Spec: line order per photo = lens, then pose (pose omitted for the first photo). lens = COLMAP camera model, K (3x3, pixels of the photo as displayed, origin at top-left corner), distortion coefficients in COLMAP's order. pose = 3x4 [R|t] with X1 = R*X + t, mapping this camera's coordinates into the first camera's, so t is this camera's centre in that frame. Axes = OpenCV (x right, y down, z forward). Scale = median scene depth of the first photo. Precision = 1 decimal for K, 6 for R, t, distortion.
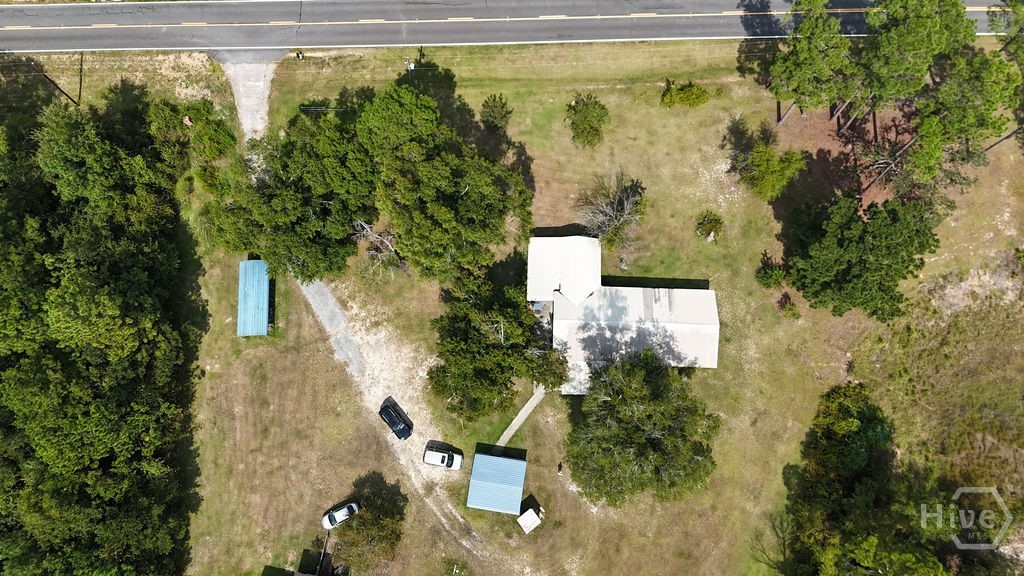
lens RADIAL K [[753.7, 0, 512.3], [0, 753.7, 285.2], [0, 0, 1]] dist [0.074307, -0.076470]
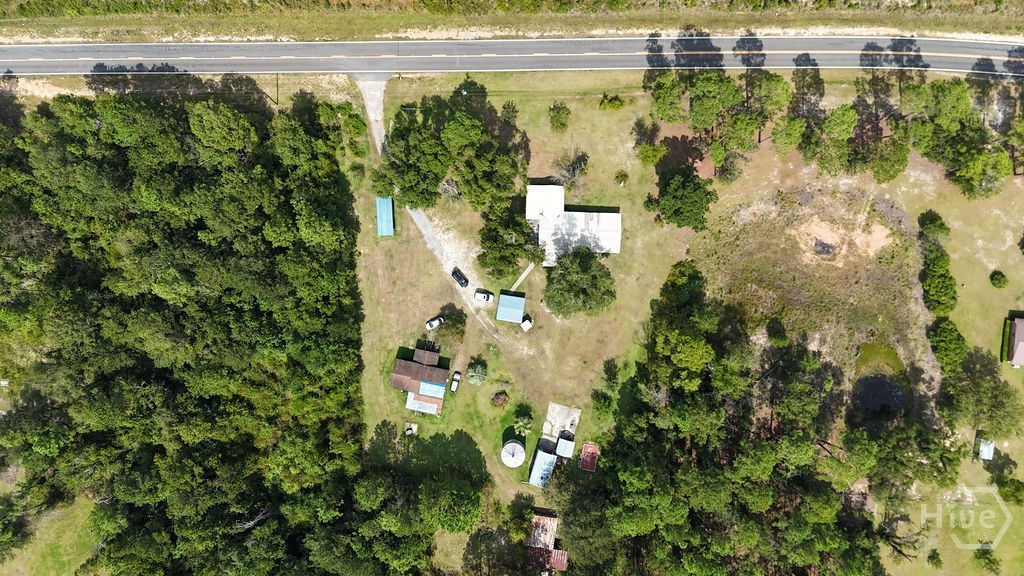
lens RADIAL K [[753.7, 0, 512.3], [0, 753.7, 285.2], [0, 0, 1]] dist [0.074307, -0.076470]
pose [[0.999991, 0.000028, 0.004191, -0.024078], [-0.000947, 0.975632, 0.219413, -0.240445], [-0.004083, -0.219415, 0.975623, -0.946869]]
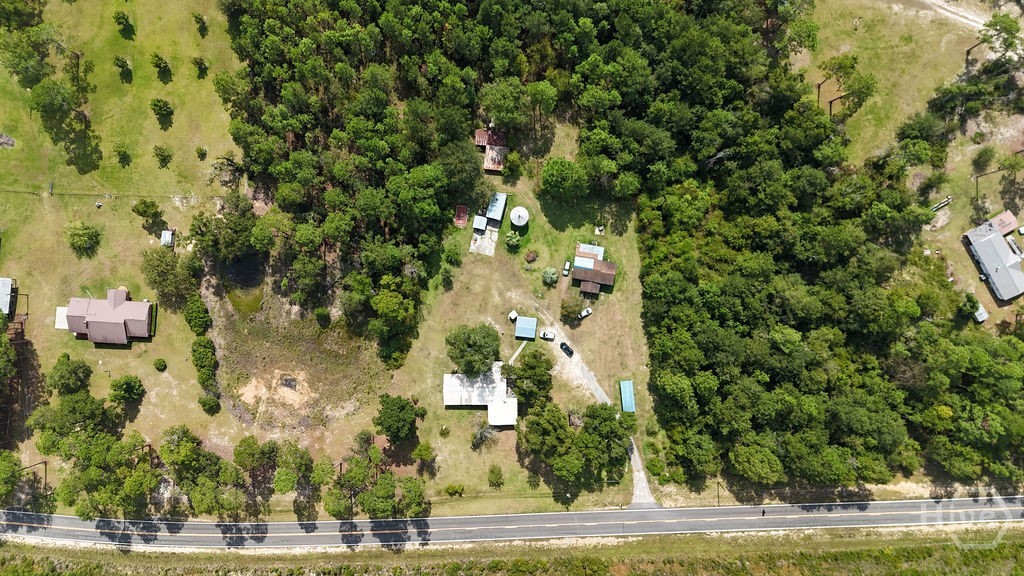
lens RADIAL K [[753.7, 0, 512.3], [0, 753.7, 285.2], [0, 0, 1]] dist [0.074307, -0.076470]
pose [[-0.997781, 0.042212, 0.051485, -0.110534], [-0.028411, -0.969328, 0.244123, -0.228719], [0.060211, 0.242119, 0.968377, -1.537697]]
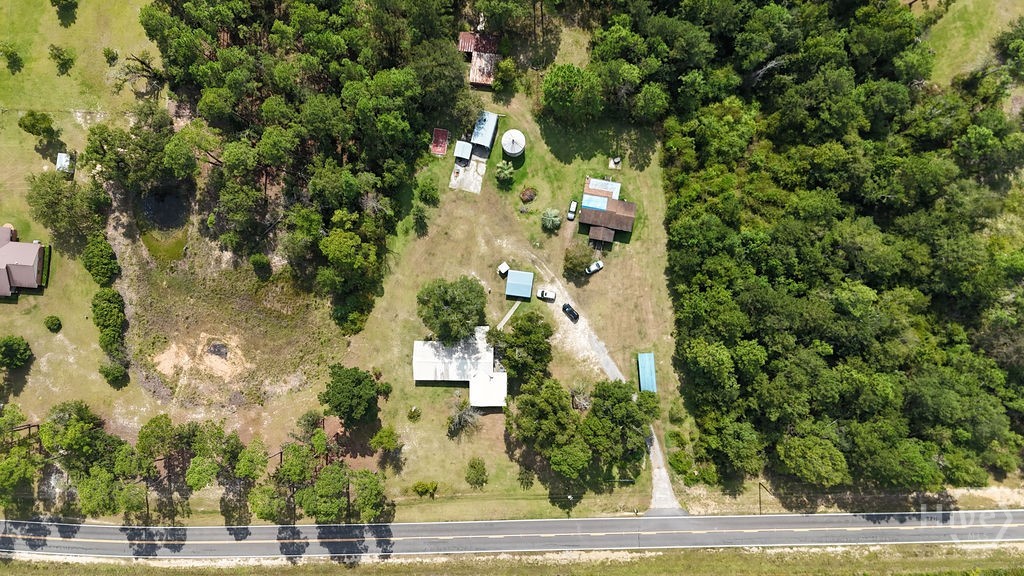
lens RADIAL K [[753.7, 0, 512.3], [0, 753.7, 285.2], [0, 0, 1]] dist [0.074307, -0.076470]
pose [[-0.998536, 0.026032, 0.047408, -0.095513], [-0.013534, -0.968924, 0.246986, -0.246264], [0.052364, 0.245983, 0.967859, -0.979126]]
